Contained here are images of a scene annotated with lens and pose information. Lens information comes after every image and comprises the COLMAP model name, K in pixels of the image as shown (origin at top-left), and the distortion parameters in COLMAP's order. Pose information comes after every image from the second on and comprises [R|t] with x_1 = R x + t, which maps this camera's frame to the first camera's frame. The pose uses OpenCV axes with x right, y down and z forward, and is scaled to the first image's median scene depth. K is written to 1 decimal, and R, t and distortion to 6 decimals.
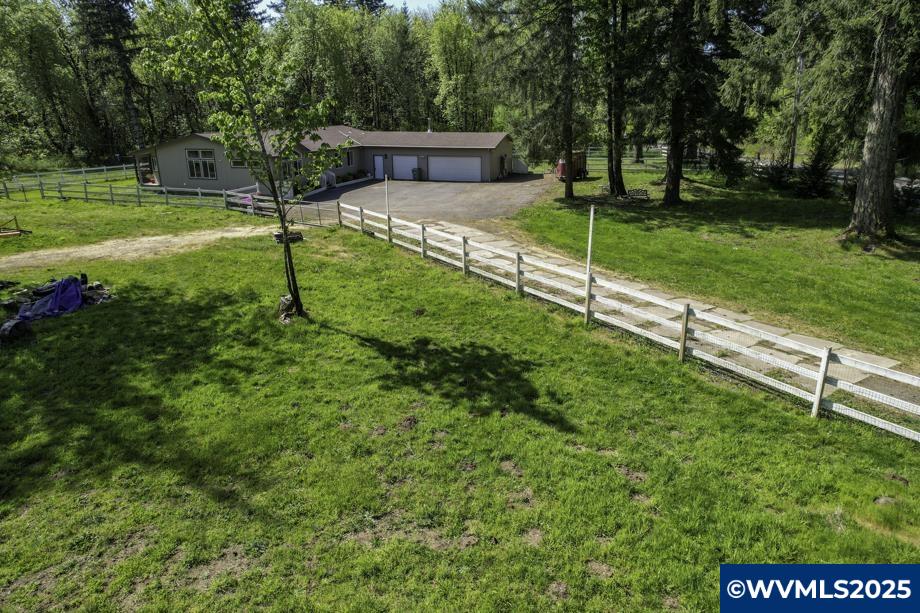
lens RADIAL K [[595.5, 0, 453.9], [0, 595.5, 307.0], [0, 0, 1]] dist [-0.032106, 0.003000]
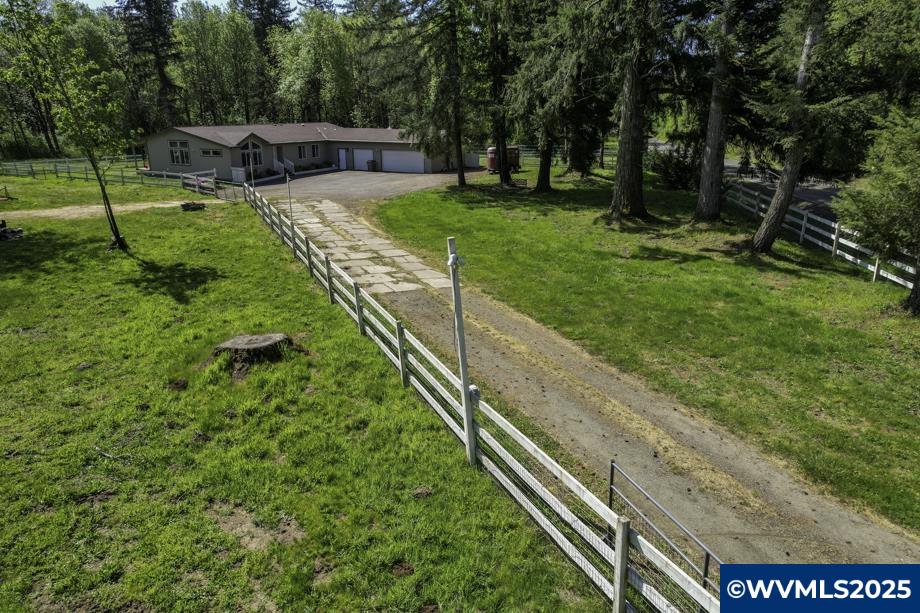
lens RADIAL K [[595.5, 0, 467.0], [0, 595.5, 306.3], [0, 0, 1]] dist [-0.032106, 0.003000]
pose [[0.993261, 0.044019, -0.107216, 0.310806], [-0.044160, 0.999024, 0.001054, 0.048087], [0.107157, 0.003688, 0.994235, -0.149636]]
